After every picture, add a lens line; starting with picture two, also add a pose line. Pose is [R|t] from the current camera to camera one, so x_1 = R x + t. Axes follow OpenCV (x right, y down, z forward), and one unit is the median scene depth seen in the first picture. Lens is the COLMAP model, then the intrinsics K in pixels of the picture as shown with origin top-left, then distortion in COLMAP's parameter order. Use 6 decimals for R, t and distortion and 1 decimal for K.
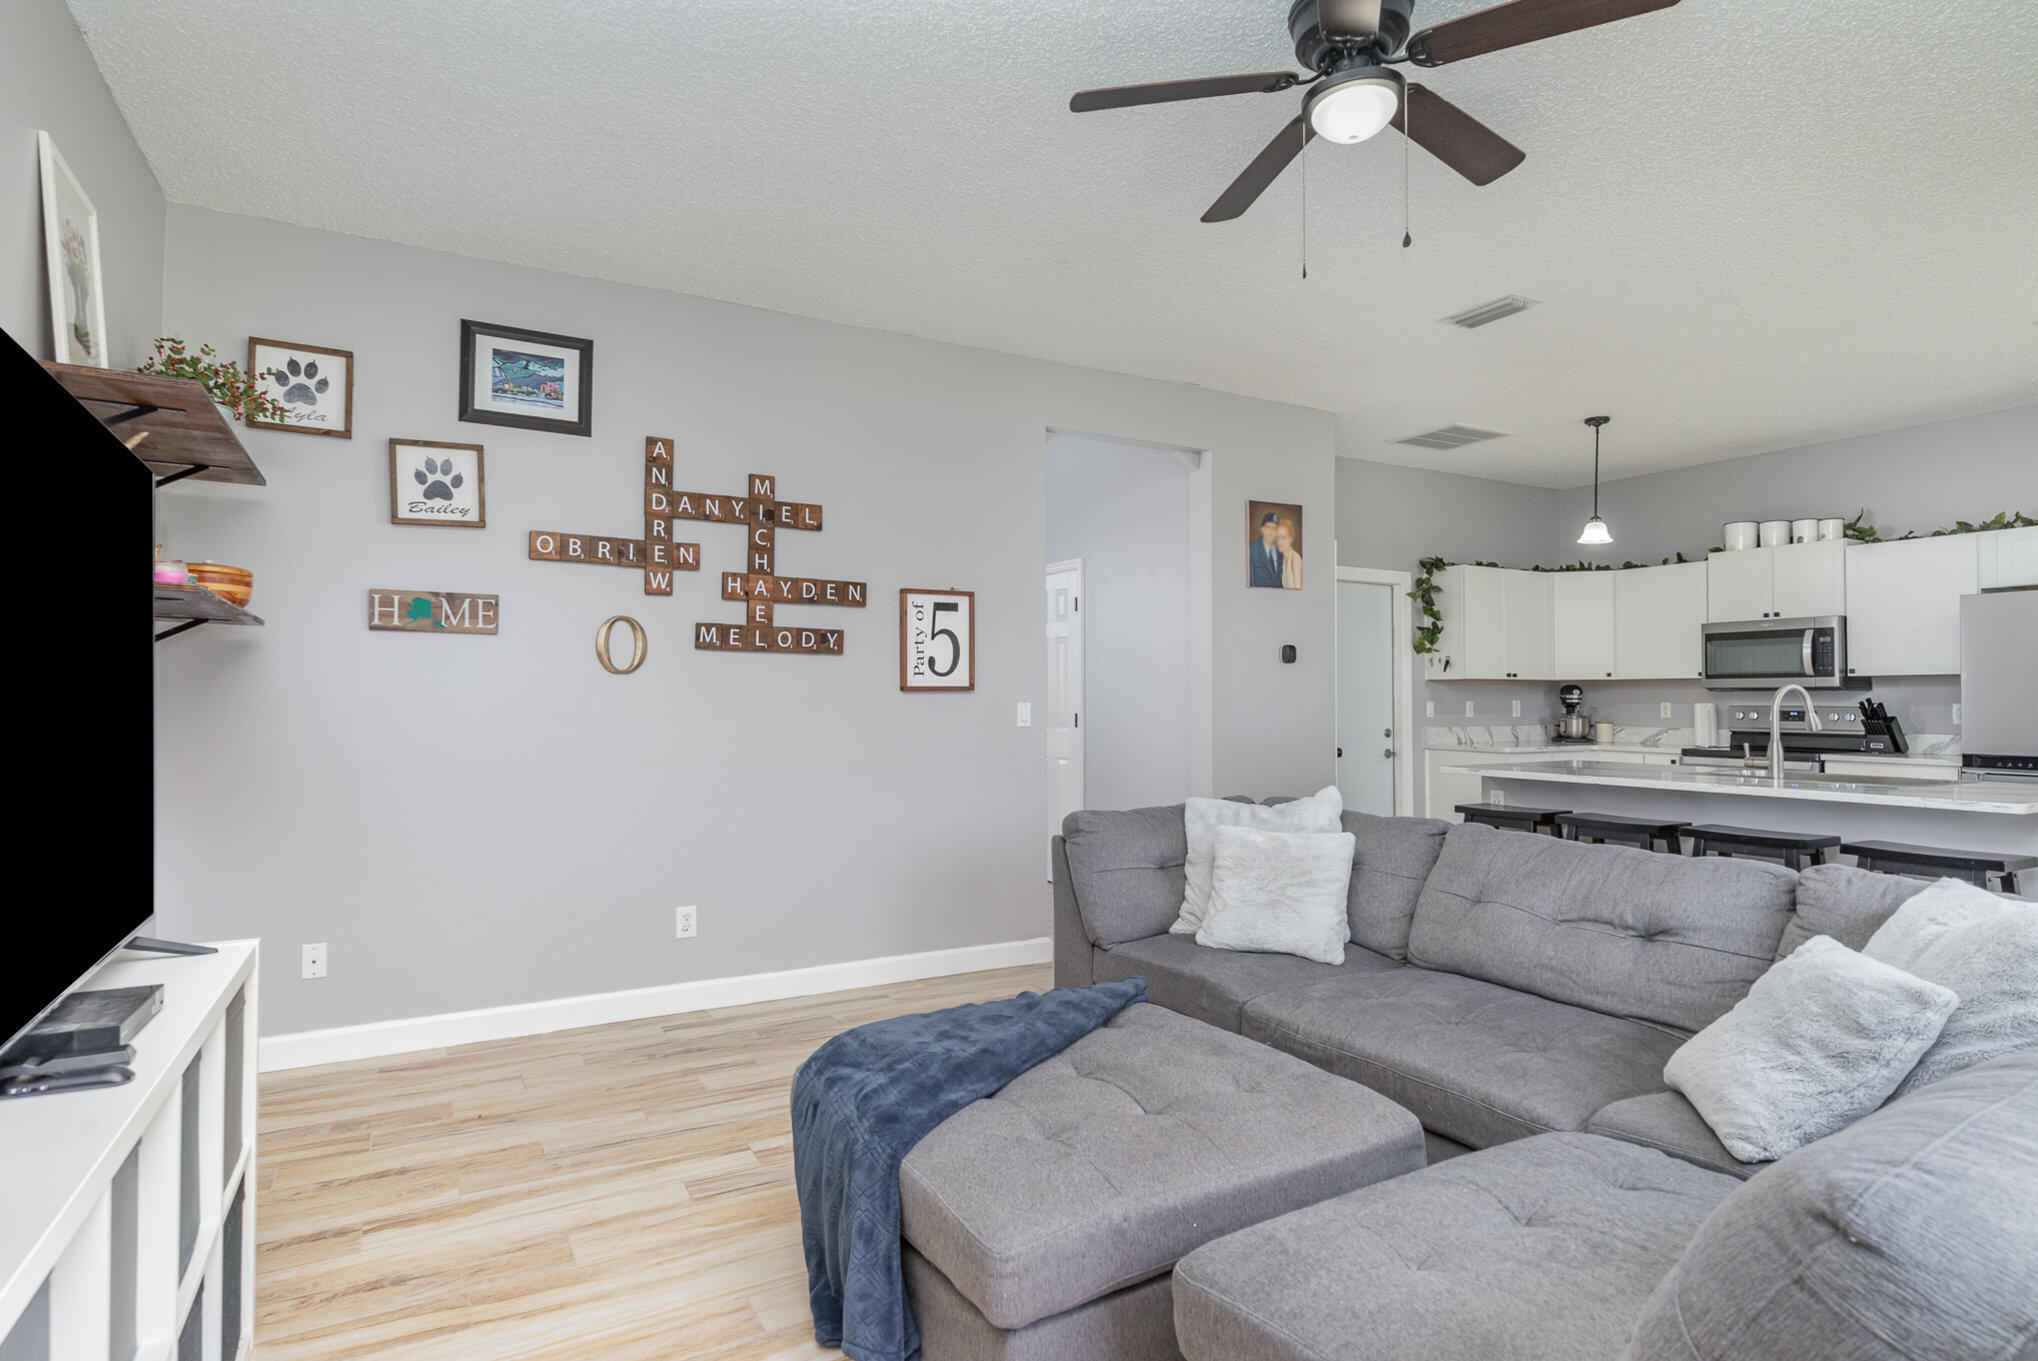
lens RADIAL K [[1065.0, 0, 1013.4], [0, 1065.0, 681.4], [0, 0, 1]] dist [0.002749, 0.000686]
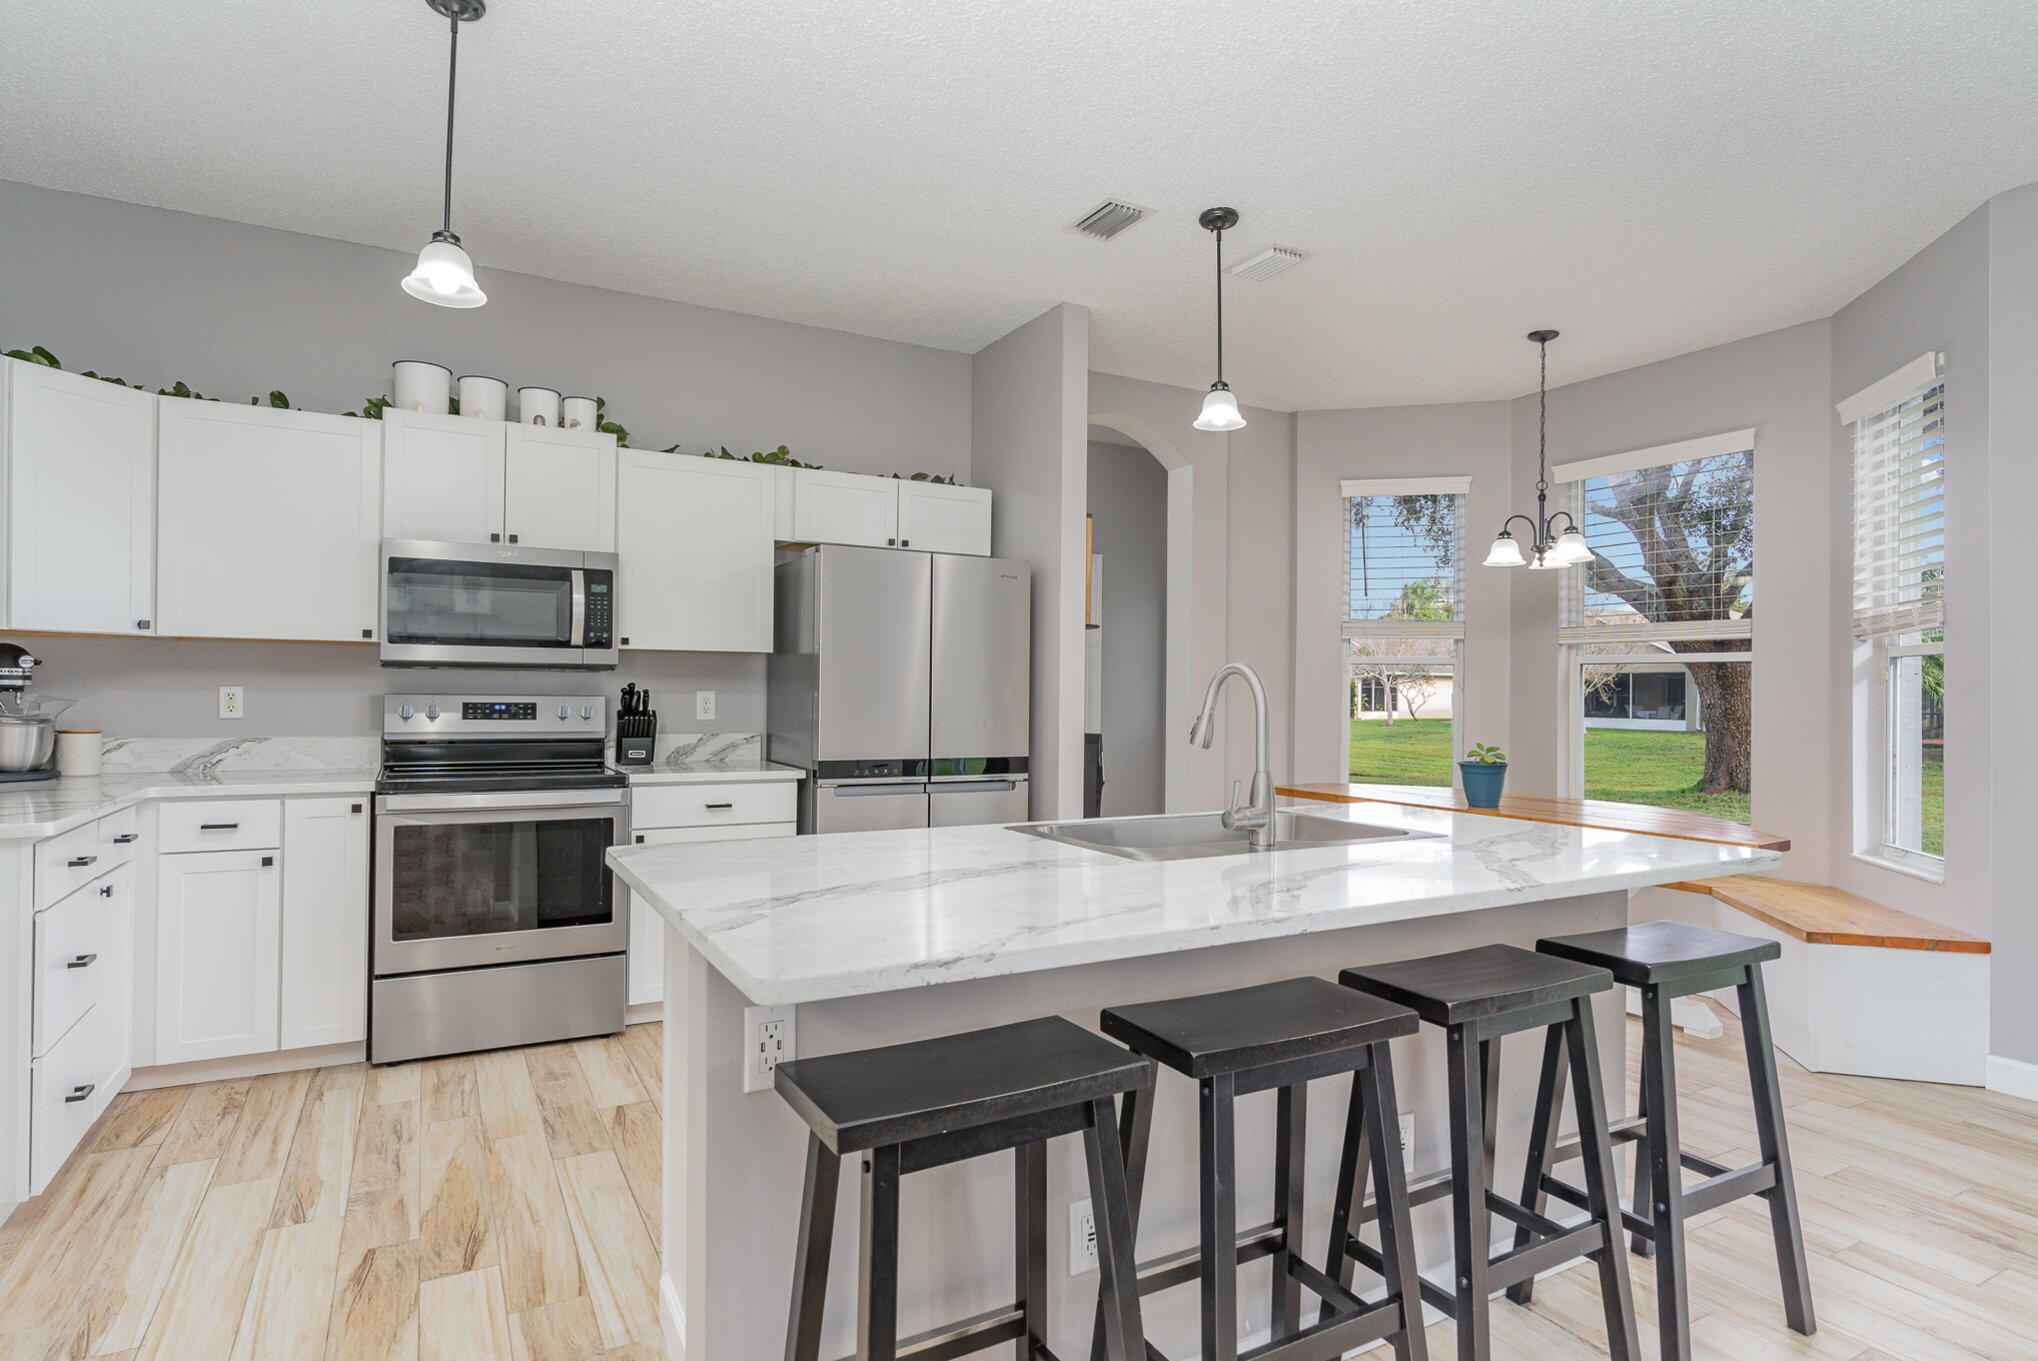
lens RADIAL K [[1065.0, 0, 1013.4], [0, 1065.0, 681.4], [0, 0, 1]] dist [0.002749, 0.000686]
pose [[0.007215, 0.005688, 0.999958, 0.137900], [-0.027492, 0.999607, -0.005488, 0.011484], [-0.999596, -0.027451, 0.007368, 0.745114]]
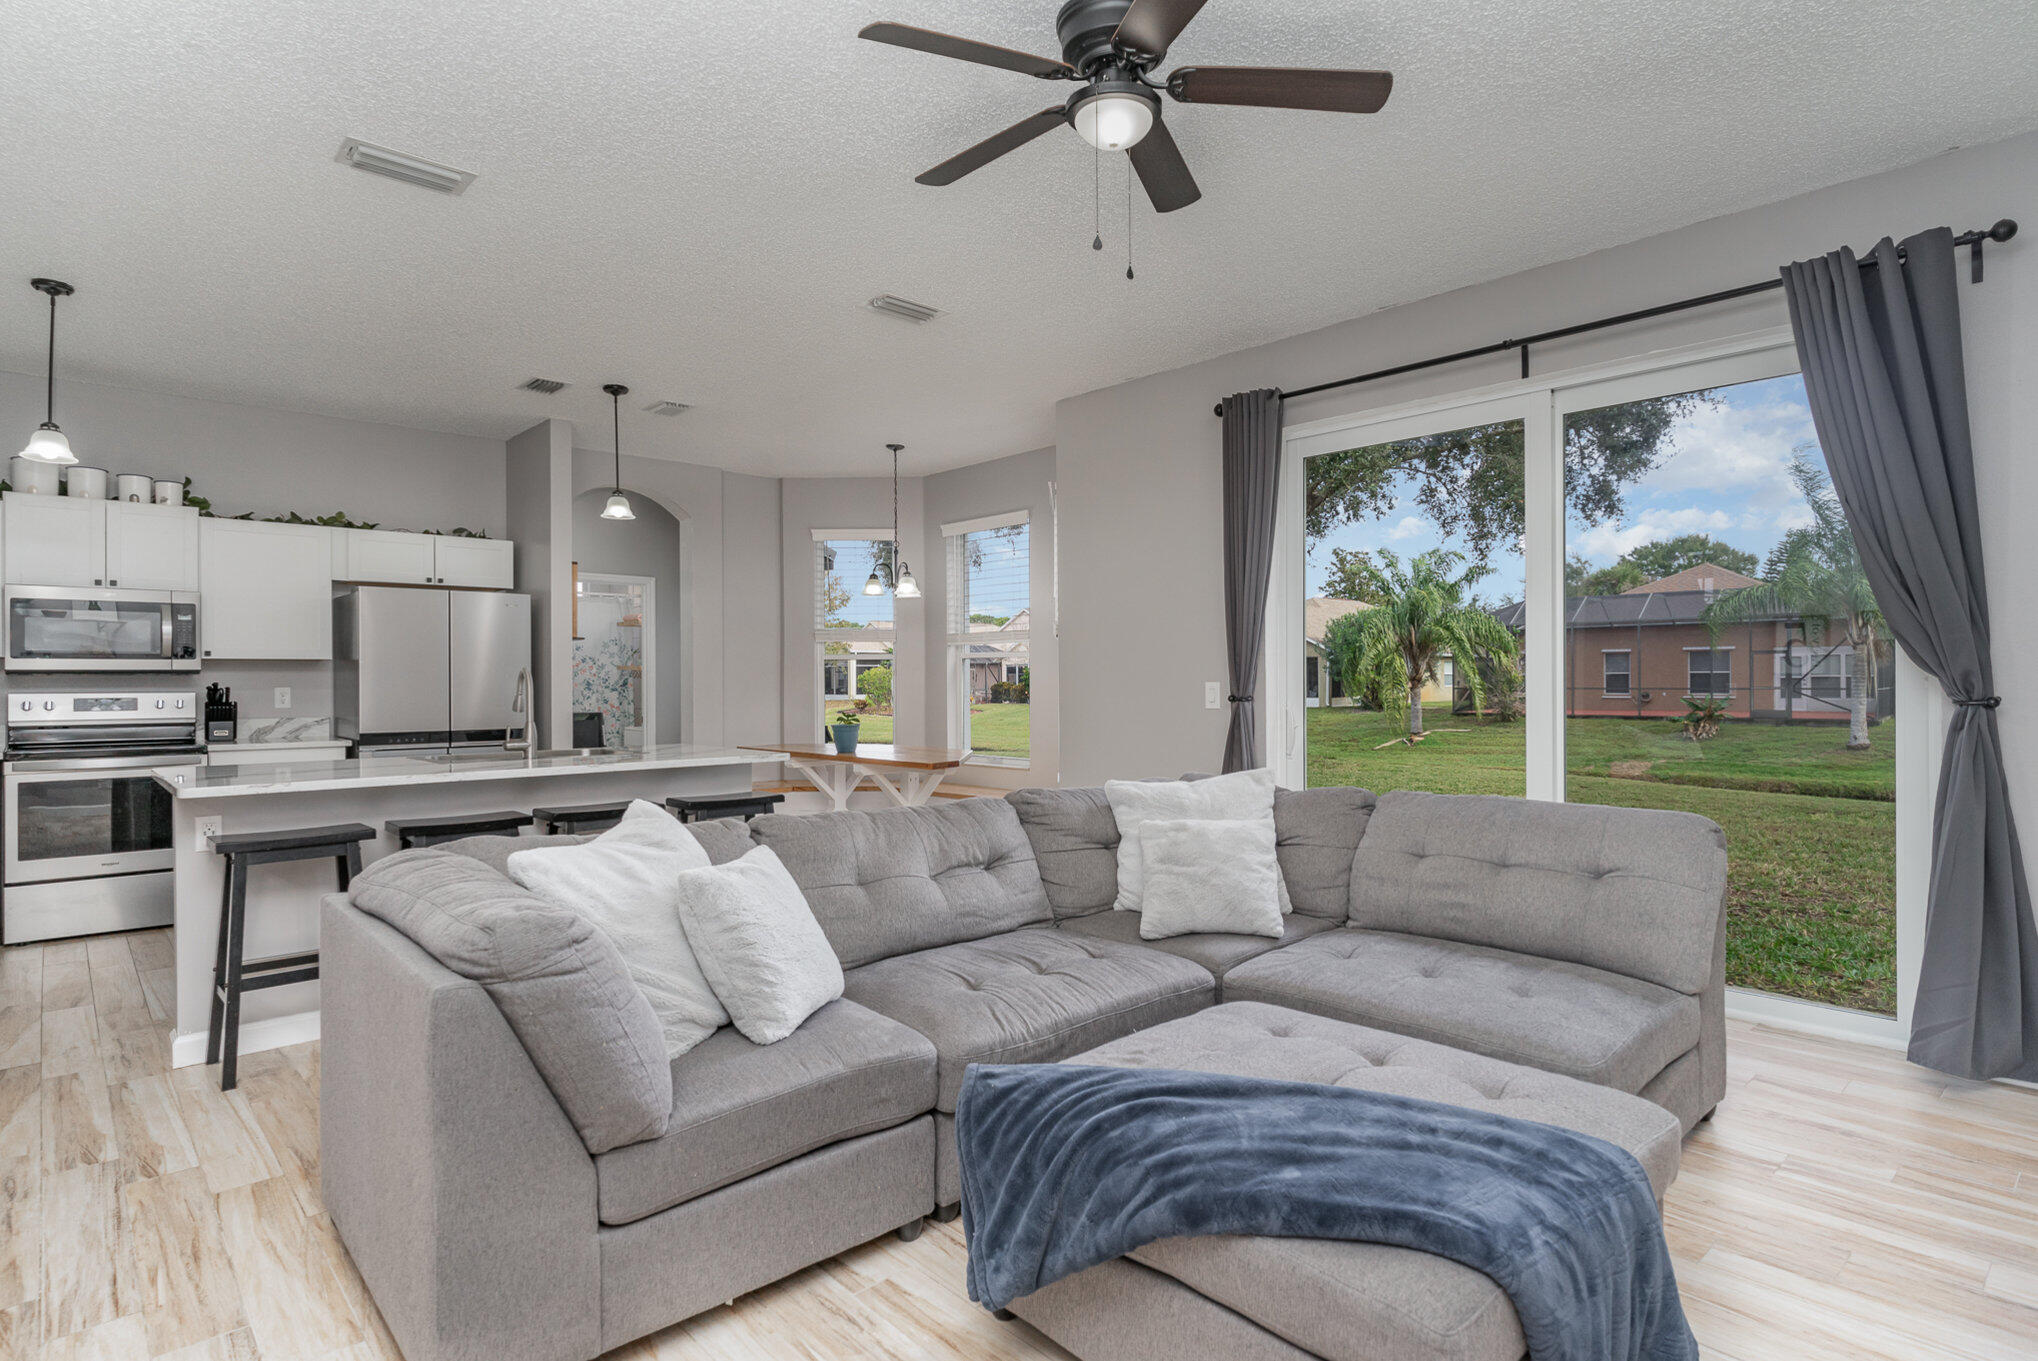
lens RADIAL K [[1086.2, 0, 1002.7], [0, 1086.2, 672.8], [0, 0, 1]] dist [-0.002216, 0.011374]
pose [[-0.208758, 0.006790, 0.977944, -0.272638], [-0.011779, 0.999886, -0.009457, 0.007883], [-0.977896, -0.013493, -0.208654, 0.514878]]
